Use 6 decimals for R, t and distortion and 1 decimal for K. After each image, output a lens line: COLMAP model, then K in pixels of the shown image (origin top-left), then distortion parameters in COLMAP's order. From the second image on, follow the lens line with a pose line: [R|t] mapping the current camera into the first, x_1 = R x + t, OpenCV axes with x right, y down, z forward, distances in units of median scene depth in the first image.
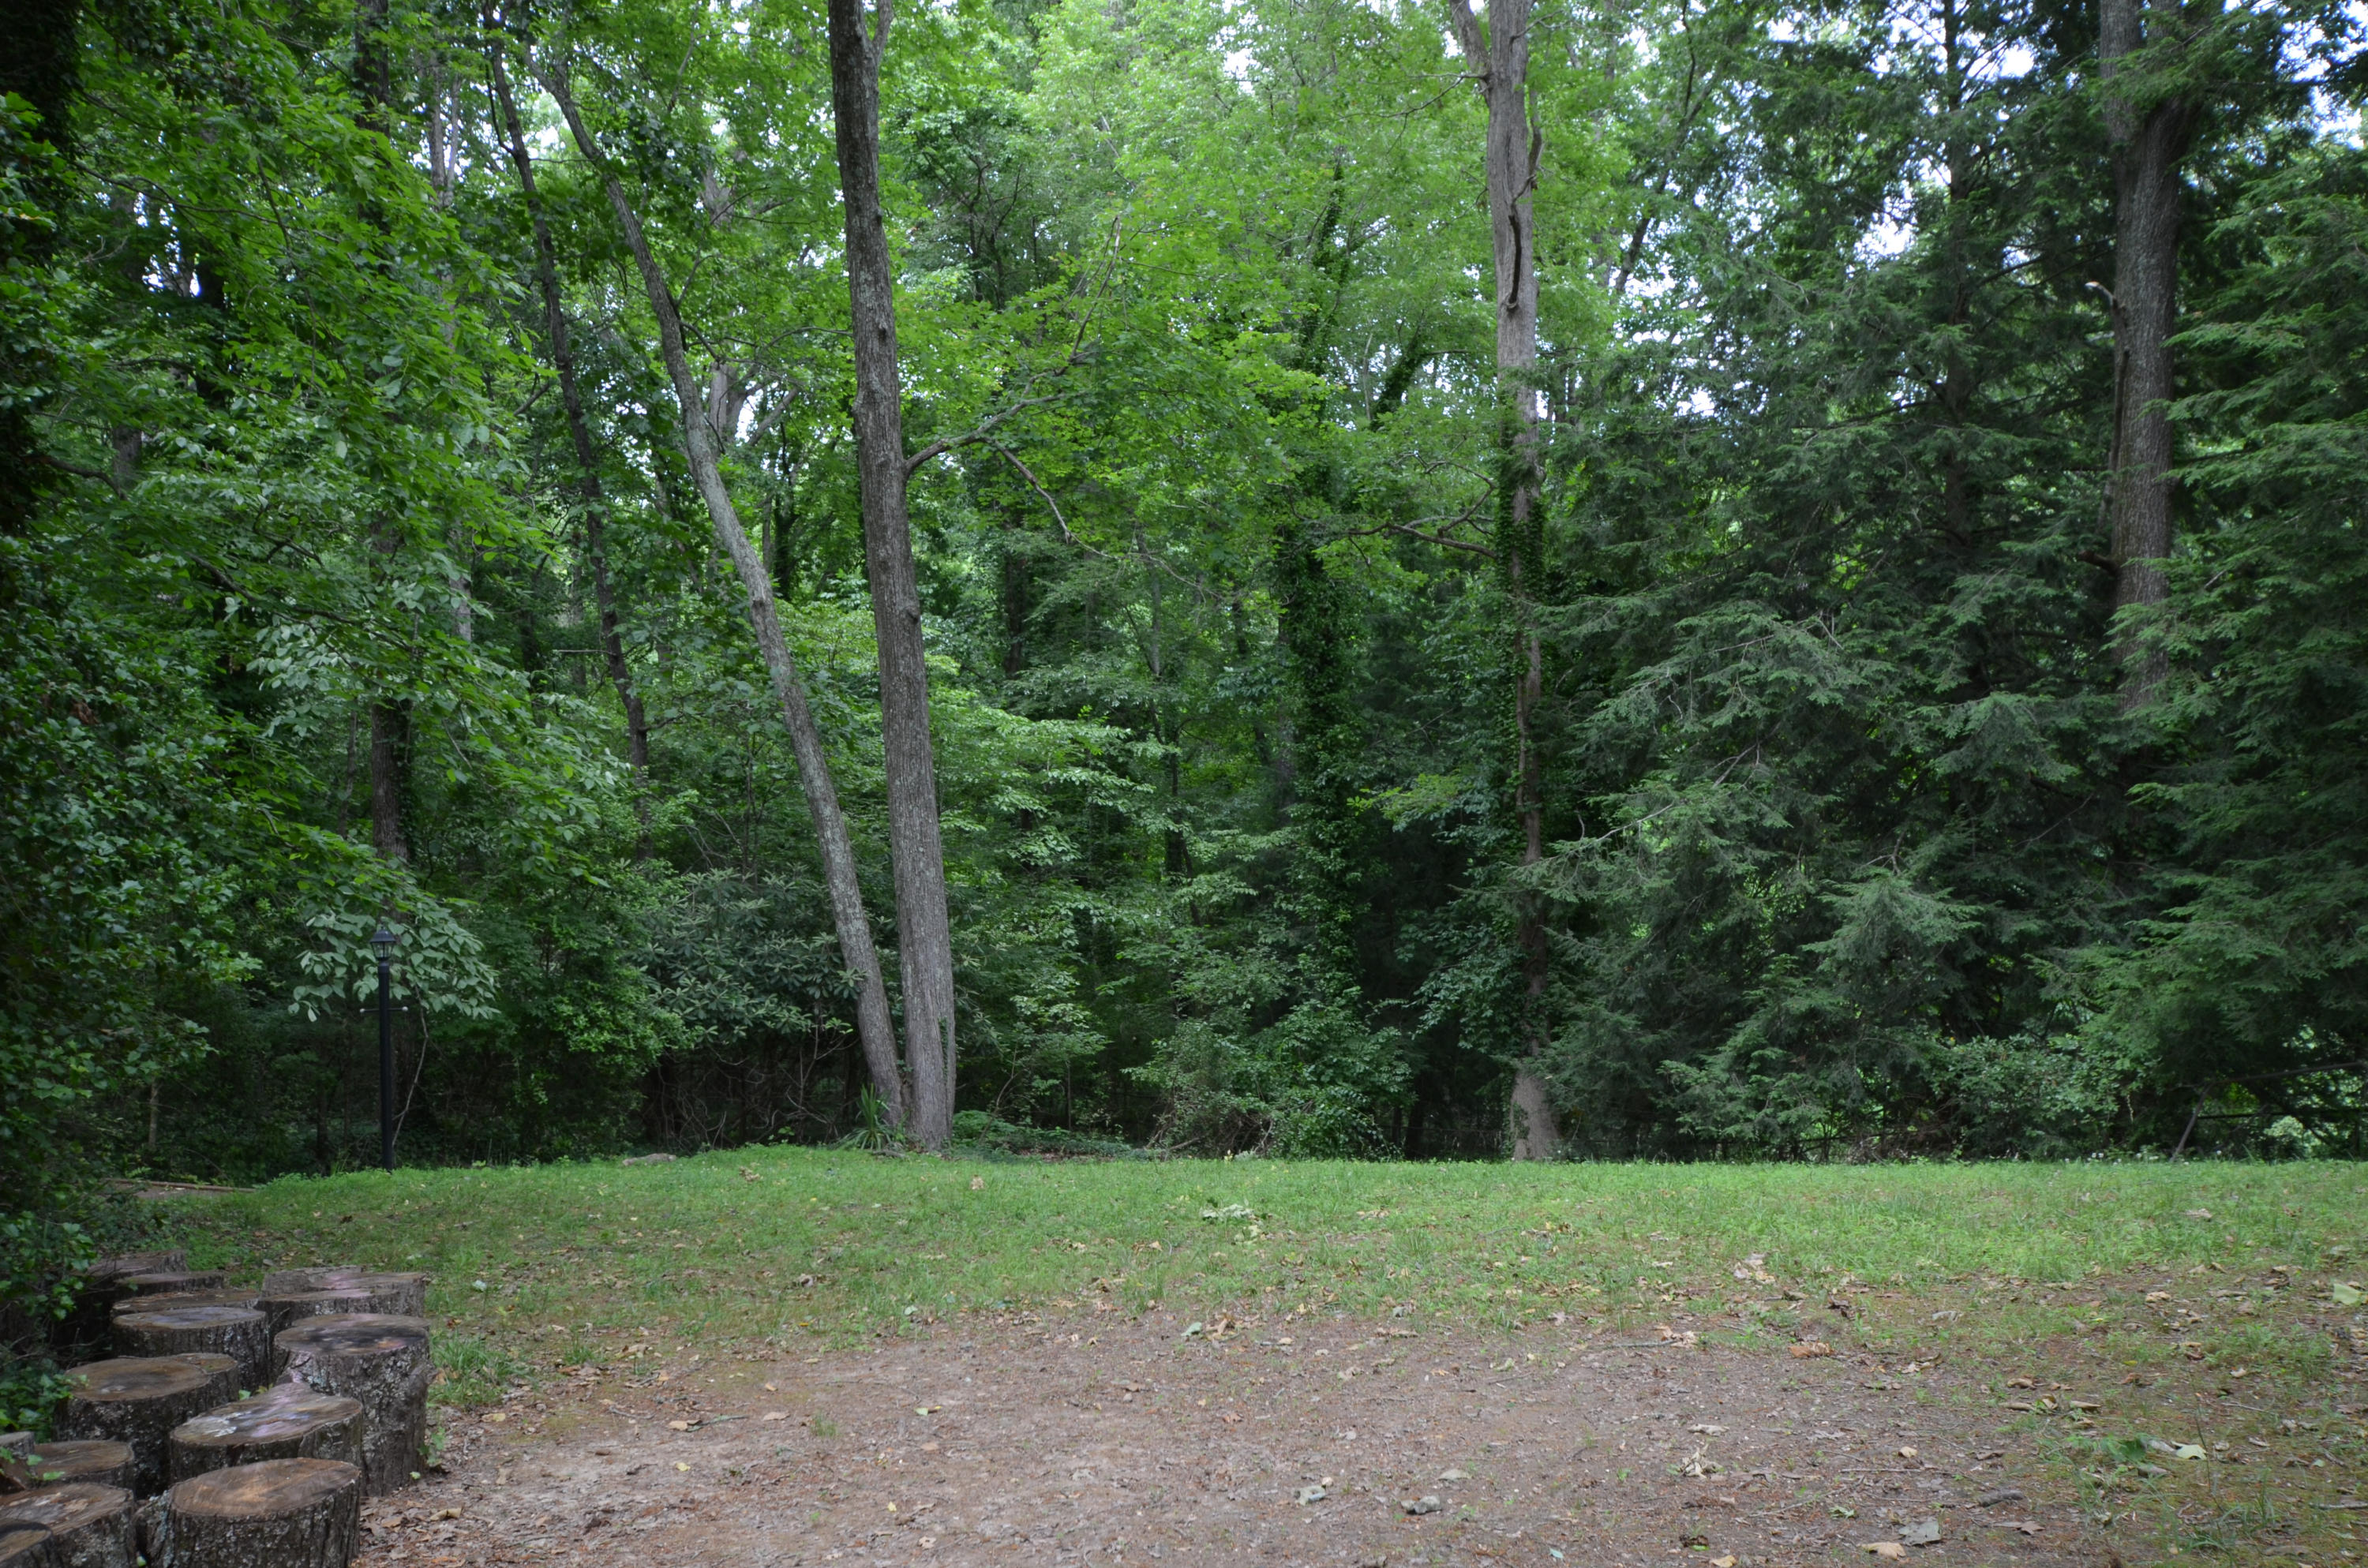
lens RADIAL K [[2018.9, 0, 1187.1], [0, 2018.9, 809.2], [0, 0, 1]] dist [0.001590, -0.002175]
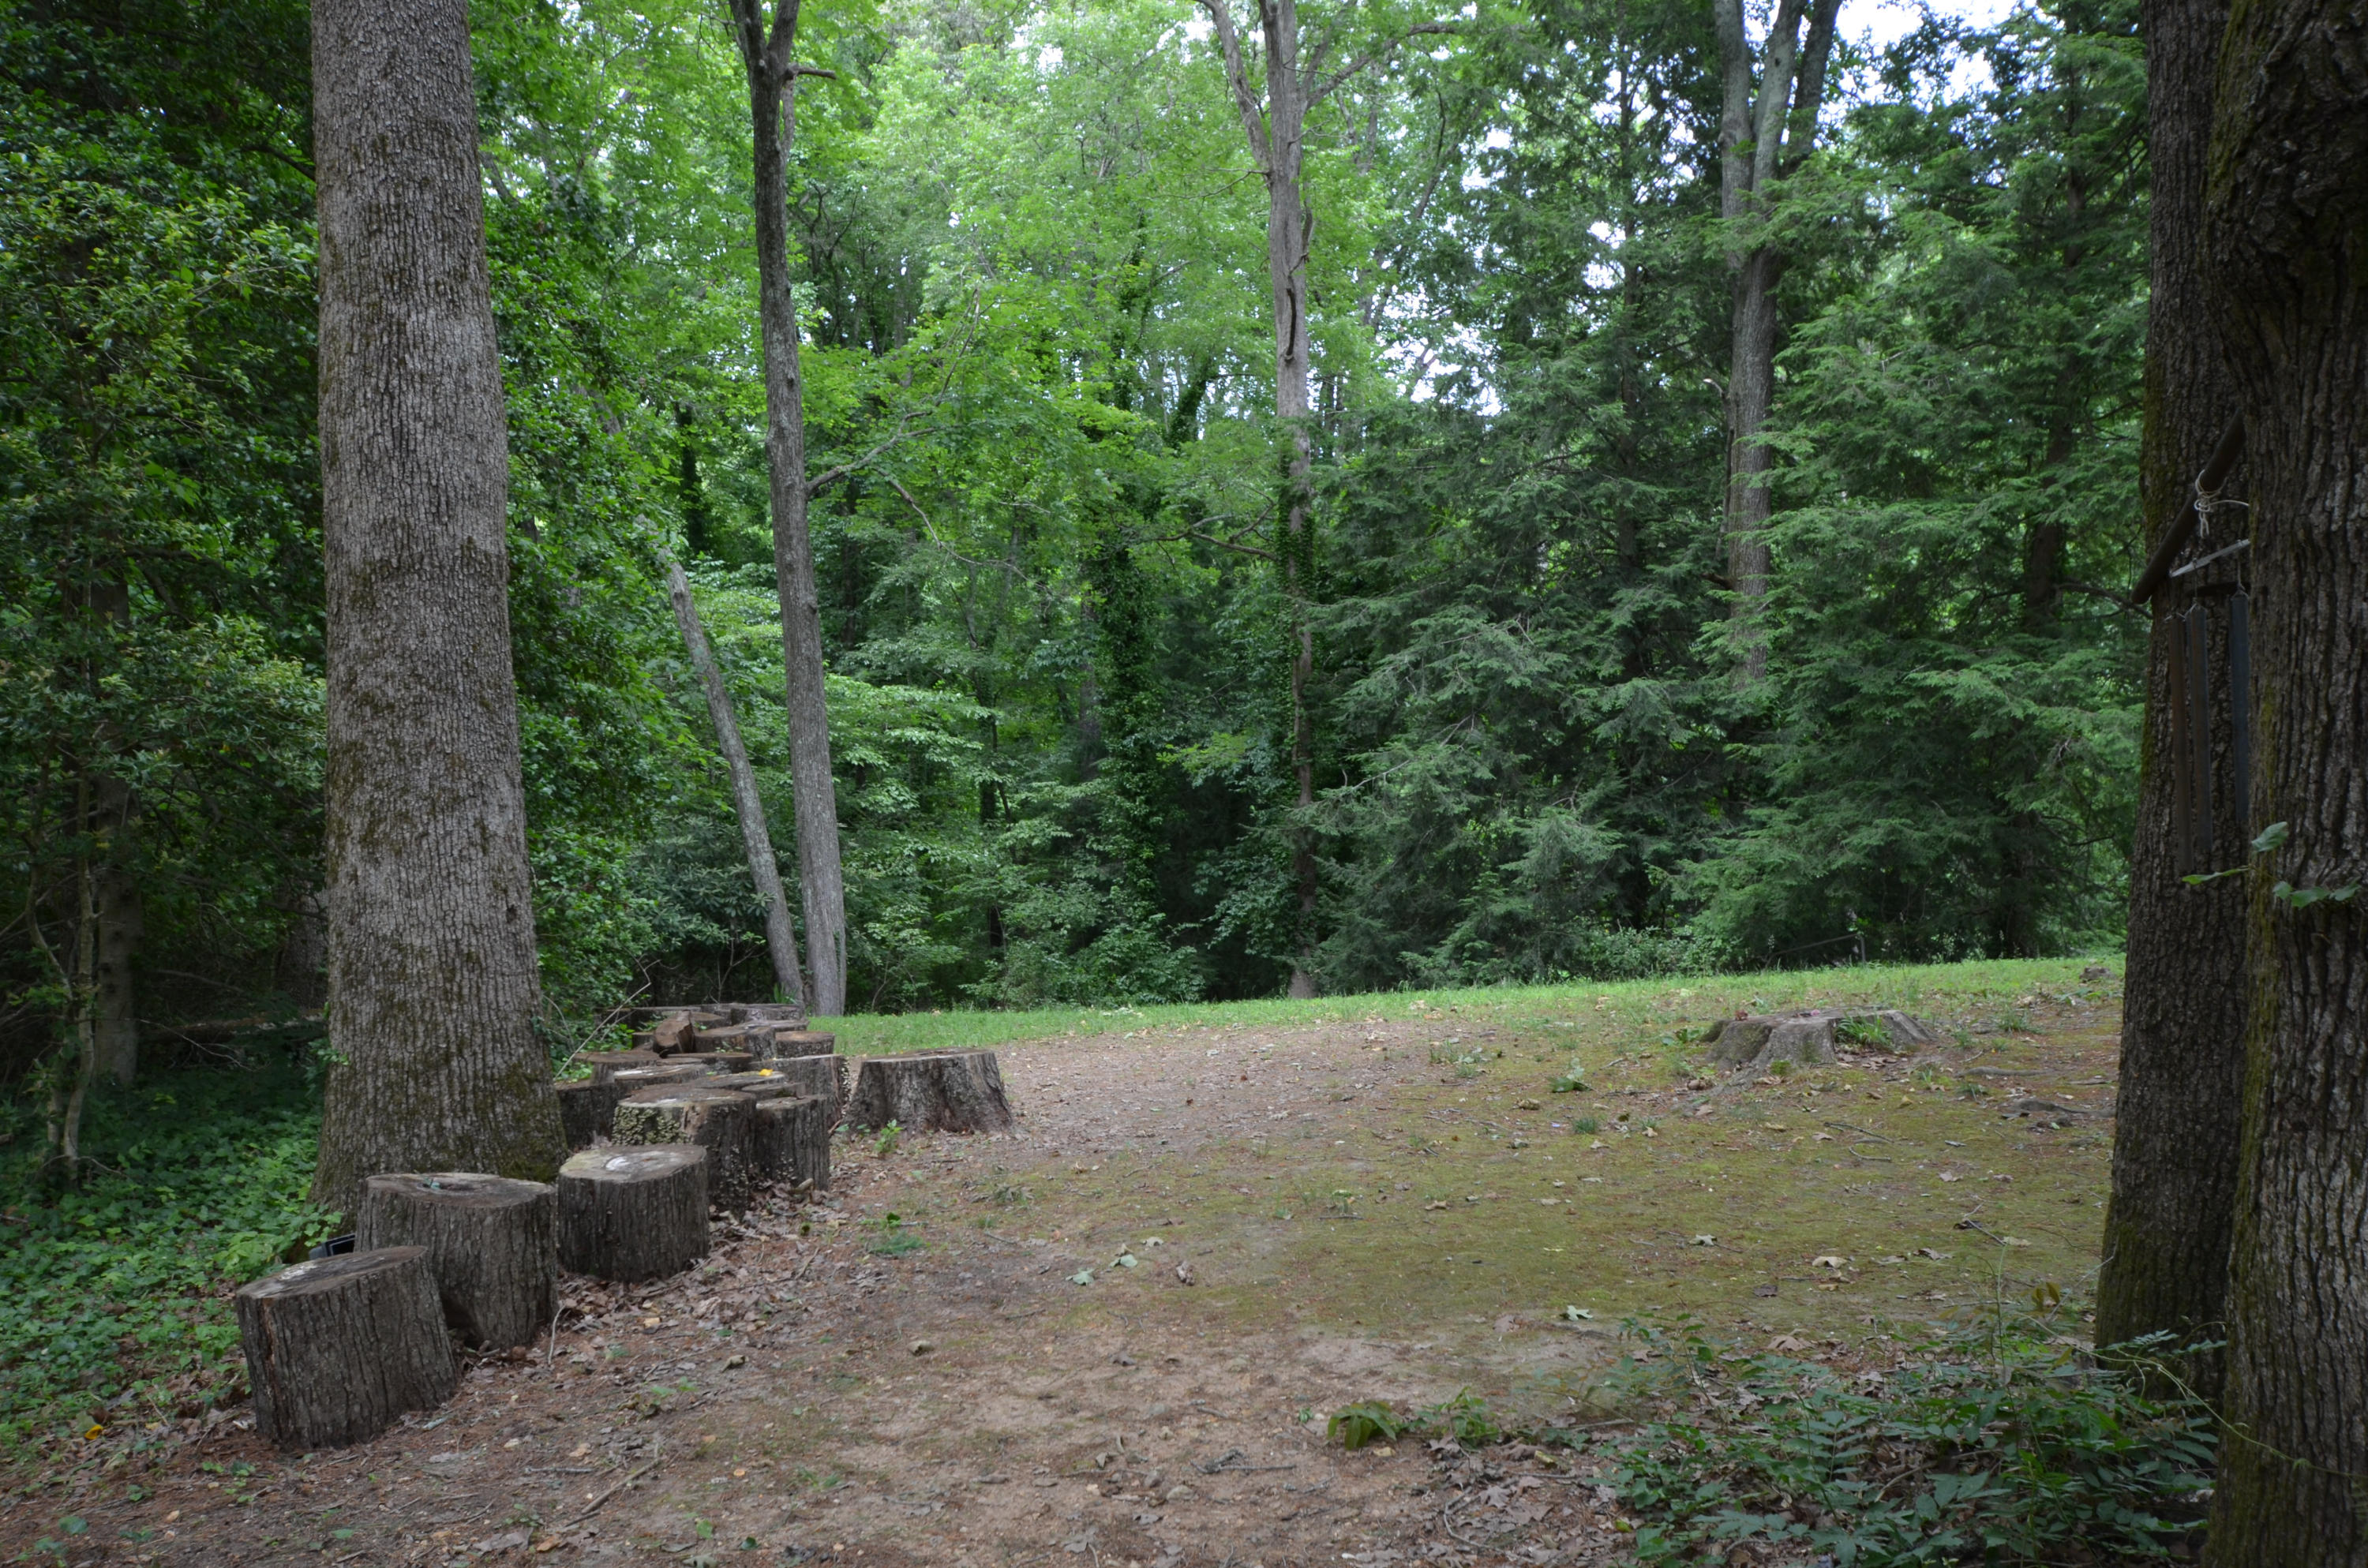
lens RADIAL K [[2018.9, 0, 1187.1], [0, 2018.9, 809.2], [0, 0, 1]] dist [0.001590, -0.002175]
pose [[0.993848, -0.002705, 0.110716, -0.044113], [0.000248, 0.999753, 0.022202, 0.000537], [-0.110748, -0.022038, 0.993604, -0.259895]]
